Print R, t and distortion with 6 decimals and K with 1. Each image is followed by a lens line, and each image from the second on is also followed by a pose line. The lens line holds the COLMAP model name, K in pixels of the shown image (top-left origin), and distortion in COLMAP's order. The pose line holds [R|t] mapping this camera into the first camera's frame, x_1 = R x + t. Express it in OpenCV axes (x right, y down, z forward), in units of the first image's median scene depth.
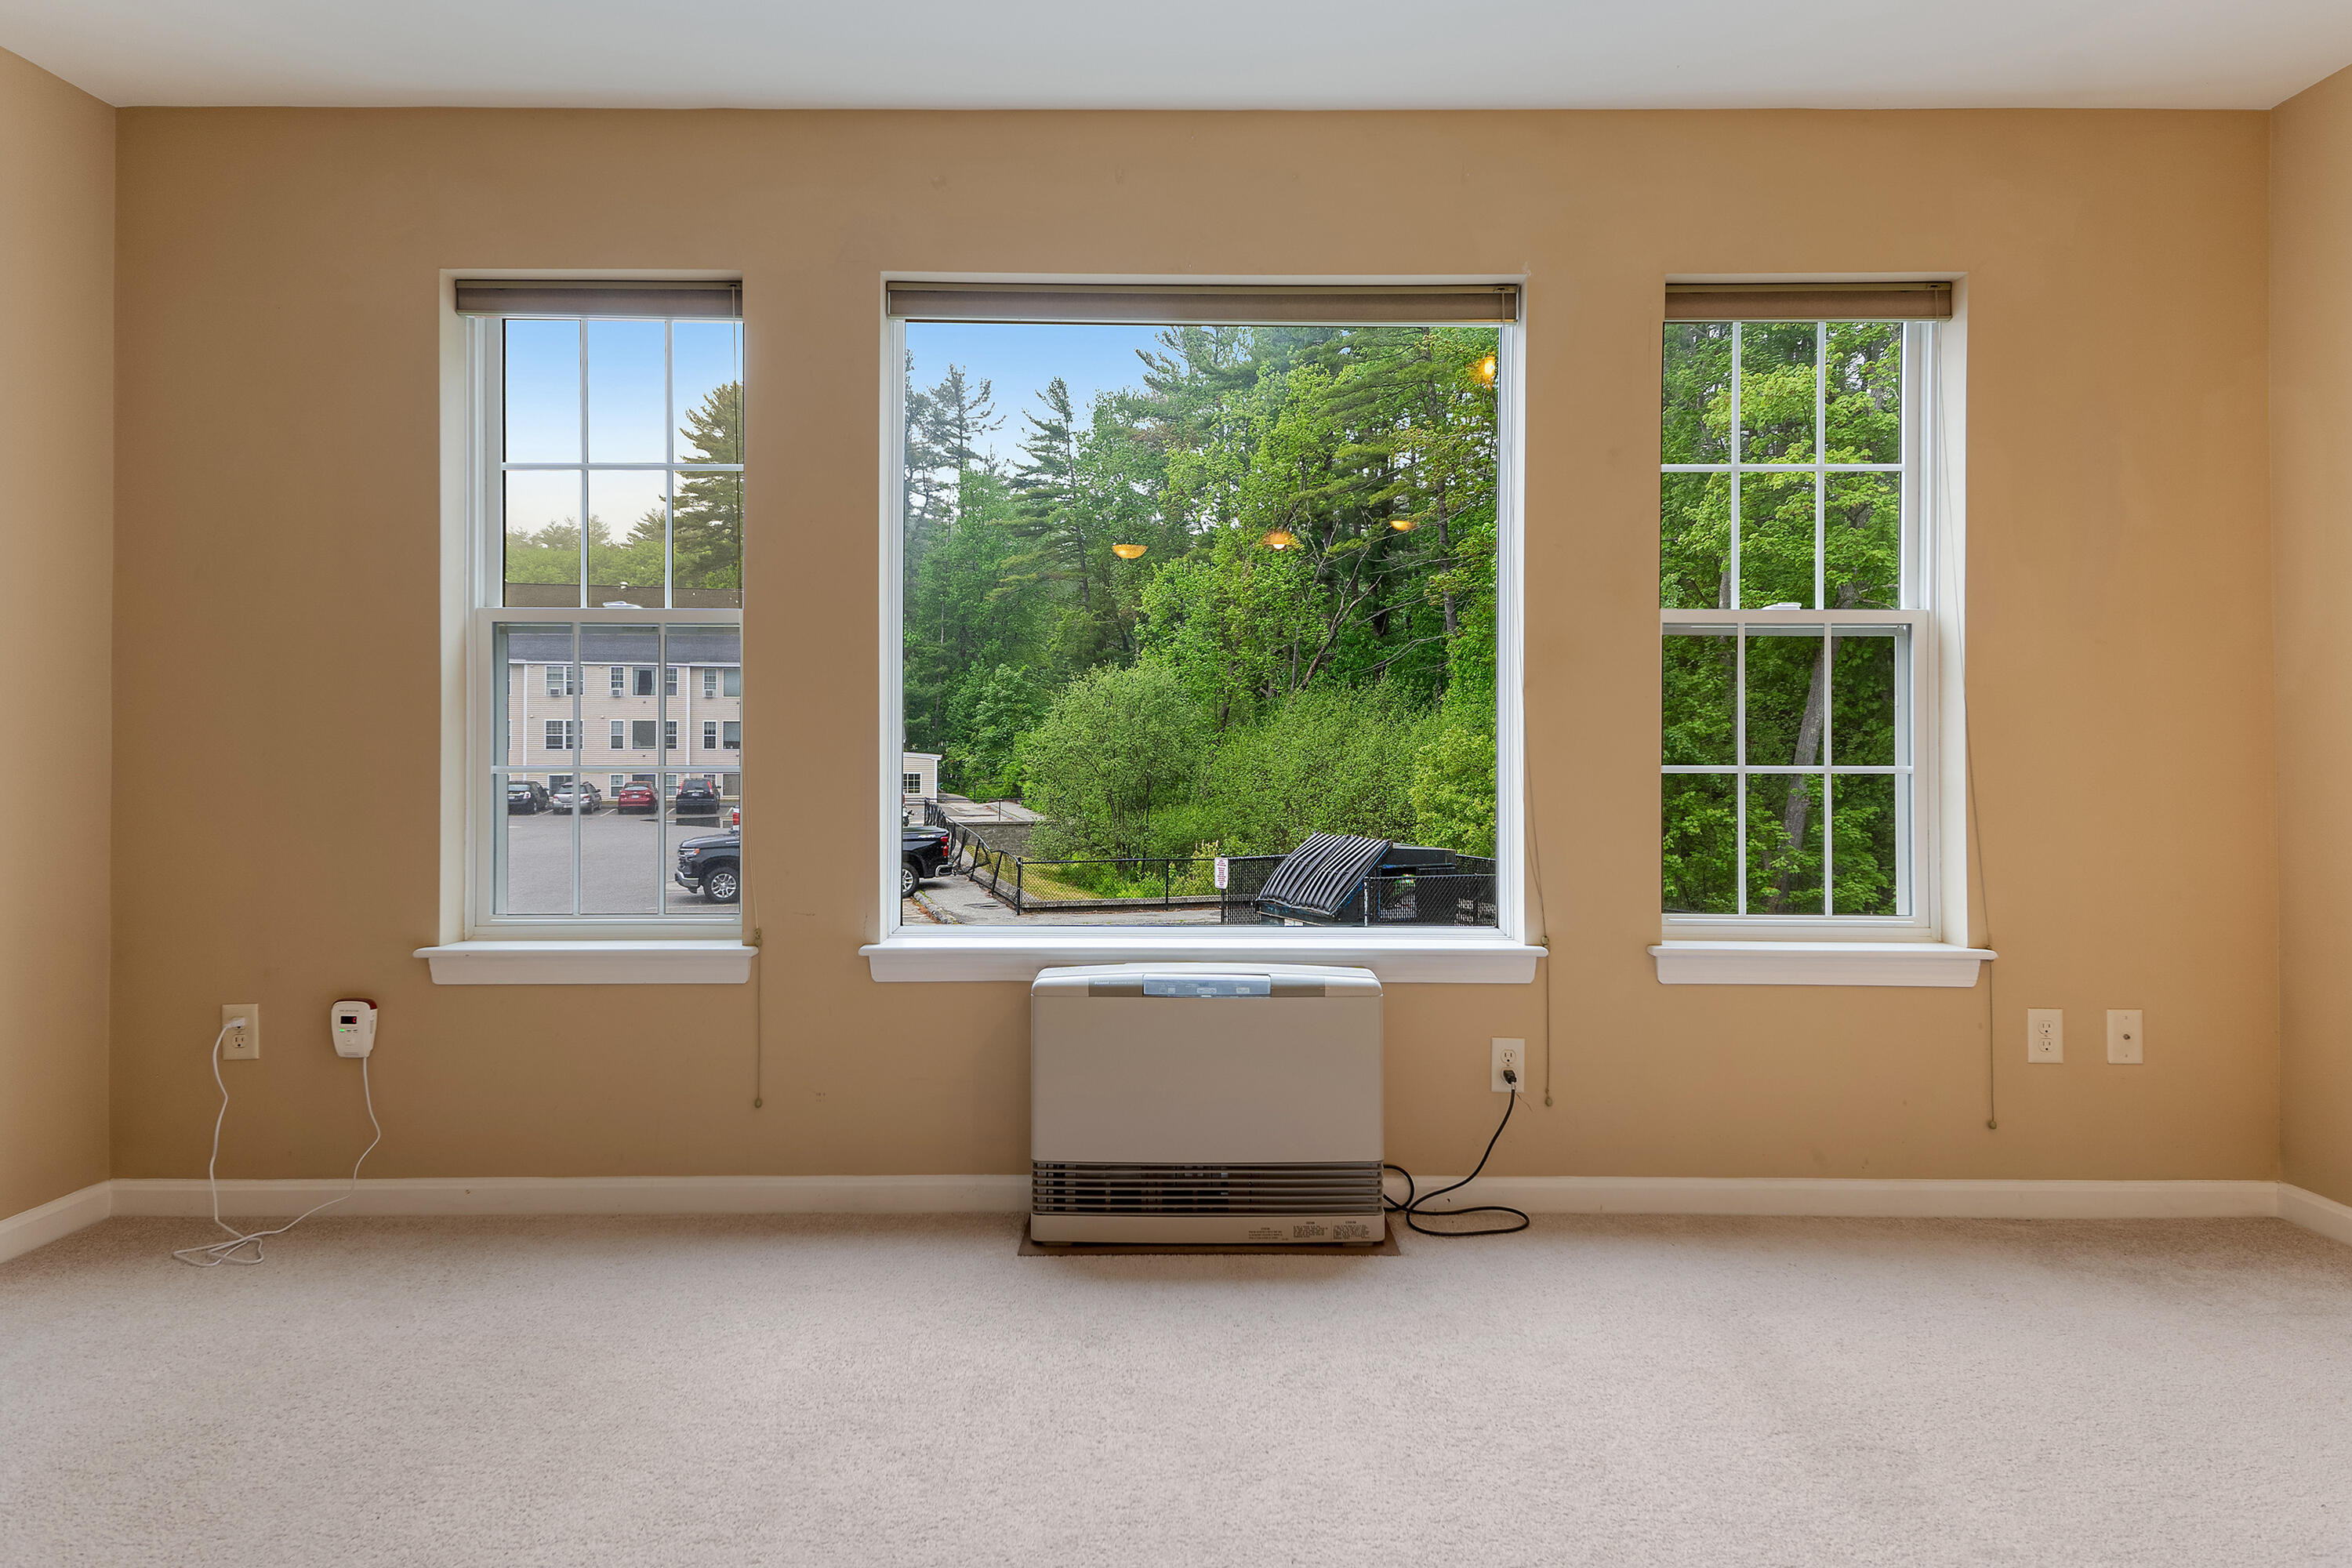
lens RADIAL K [[1516.7, 0, 1194.8], [0, 1516.7, 749.9], [0, 0, 1]] dist [0.039693, -0.005436]
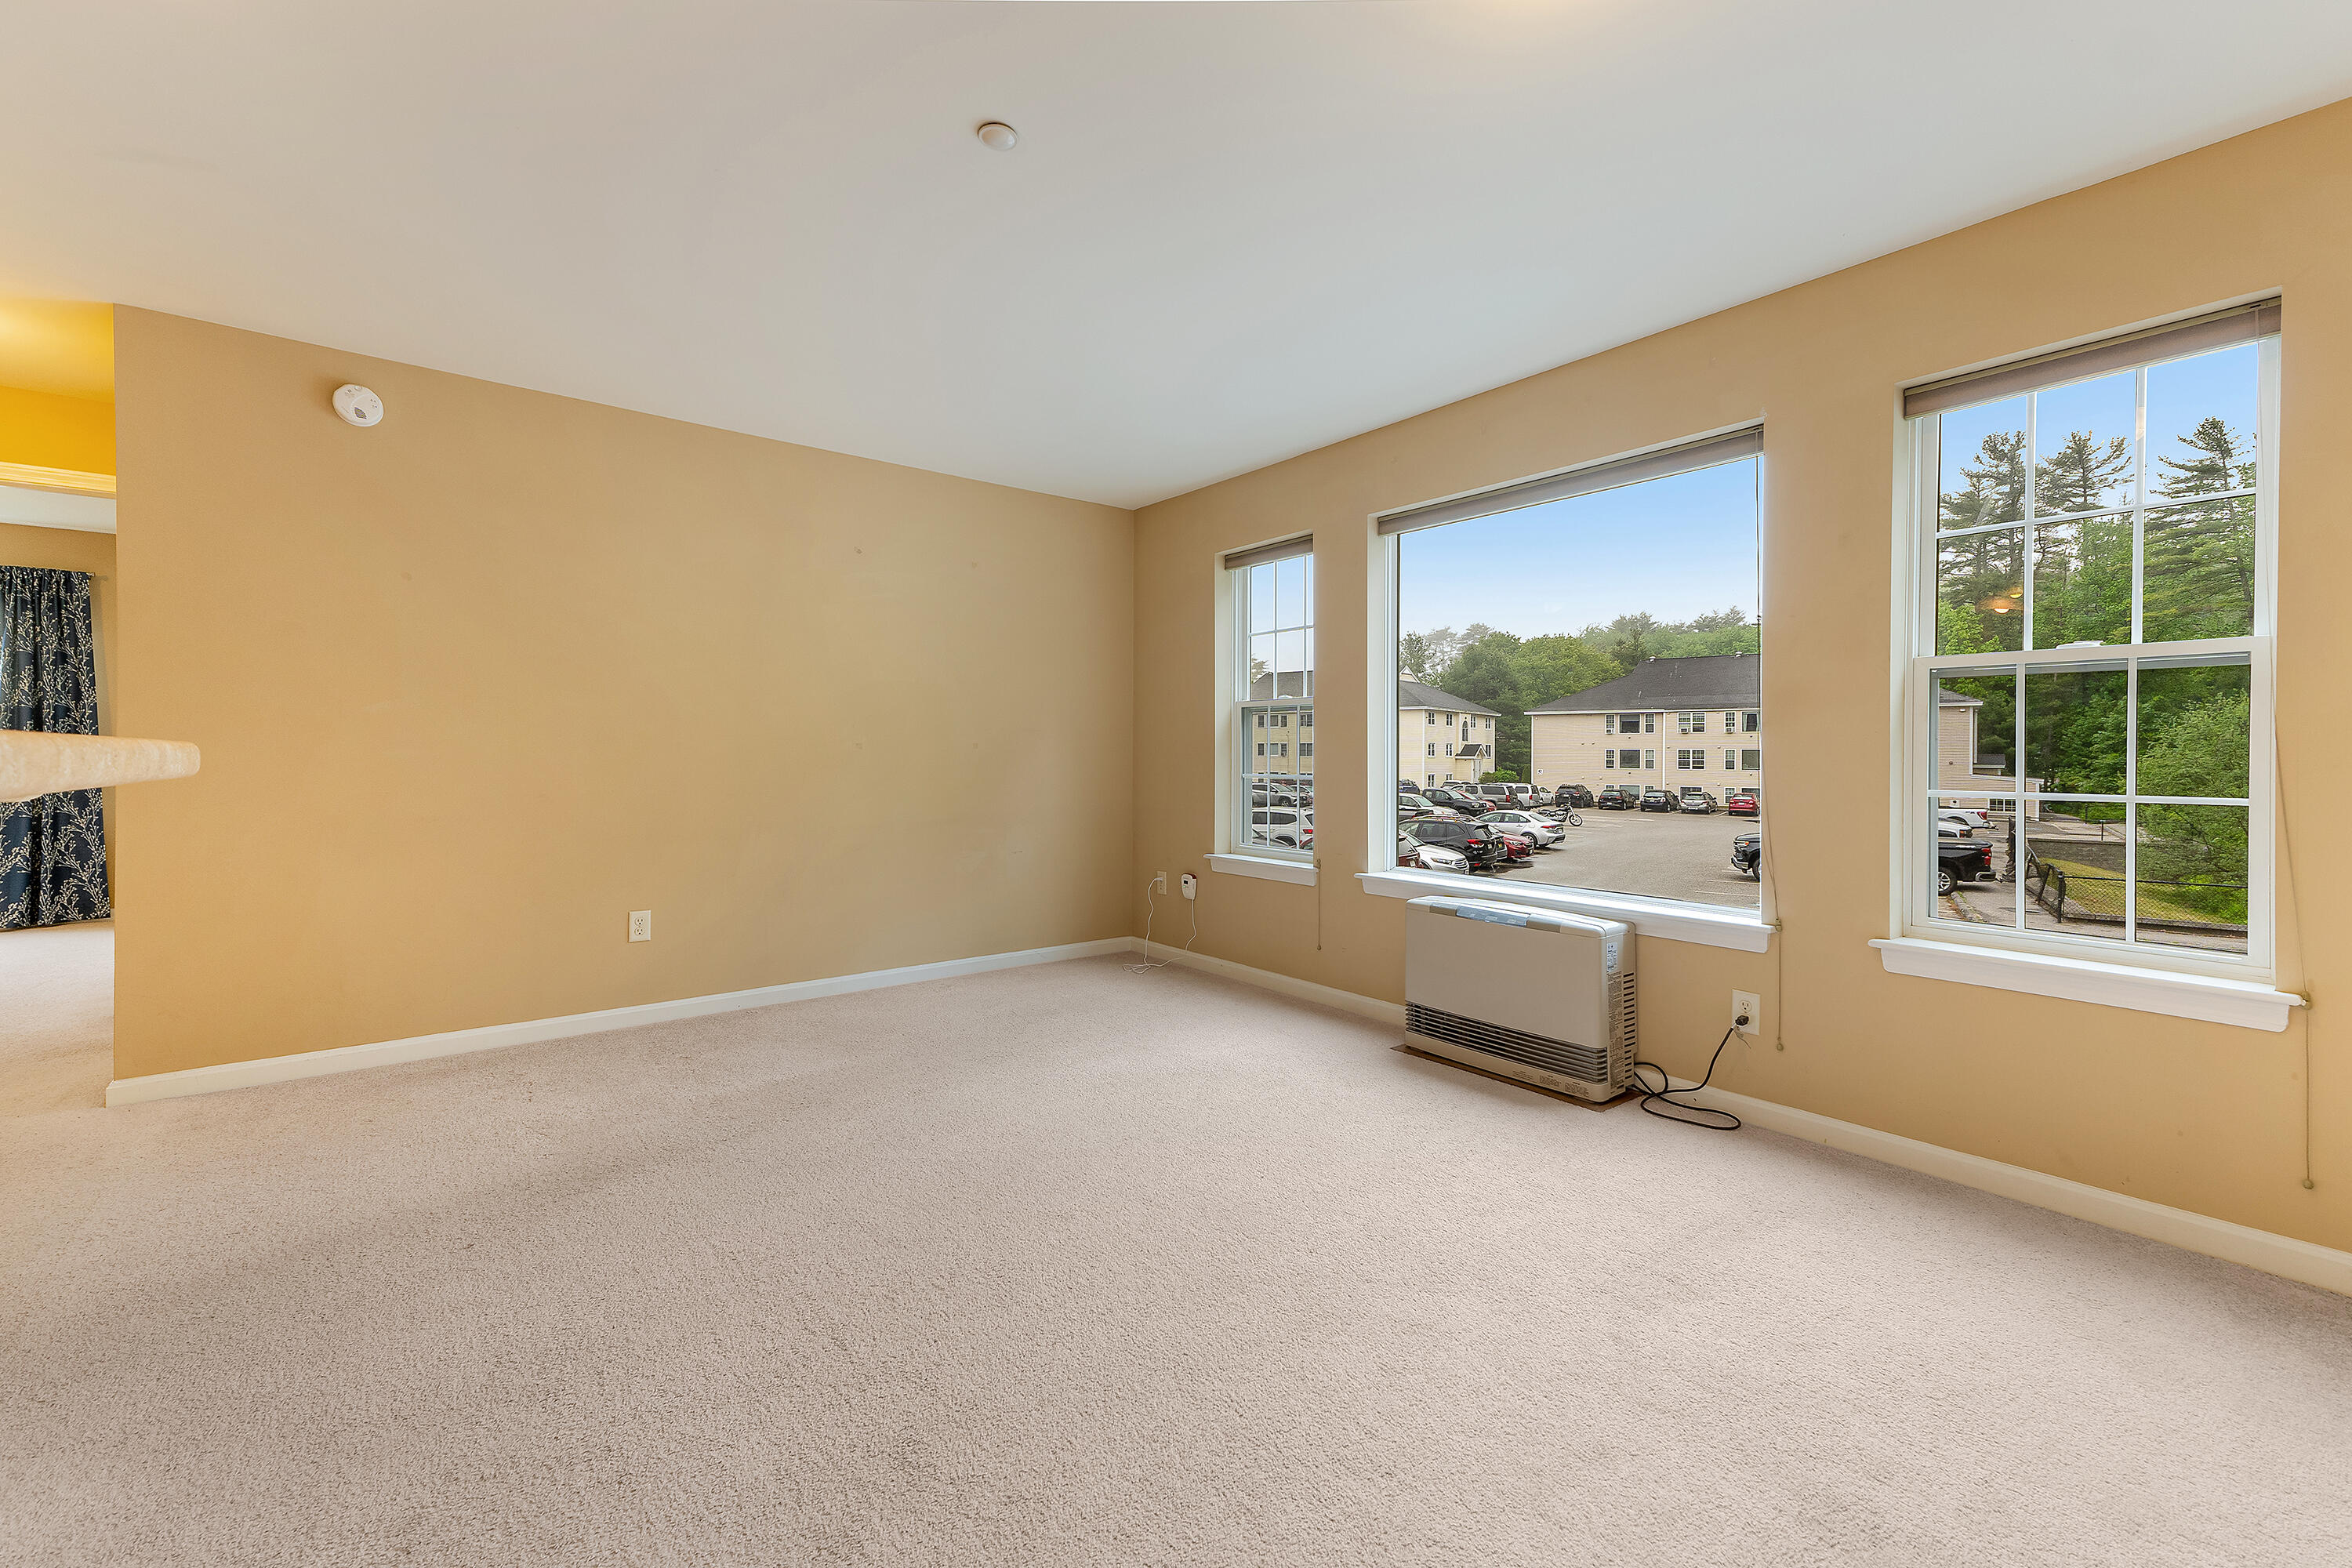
lens RADIAL K [[955.5, 0, 1105.3], [0, 955.5, 743.9], [0, 0, 1]] dist [0.021462, -0.002474]
pose [[0.591505, -0.008208, -0.806260, 0.540867], [-0.012510, 0.999734, -0.019355, -0.003130], [0.806204, 0.021535, 0.591245, 0.043328]]
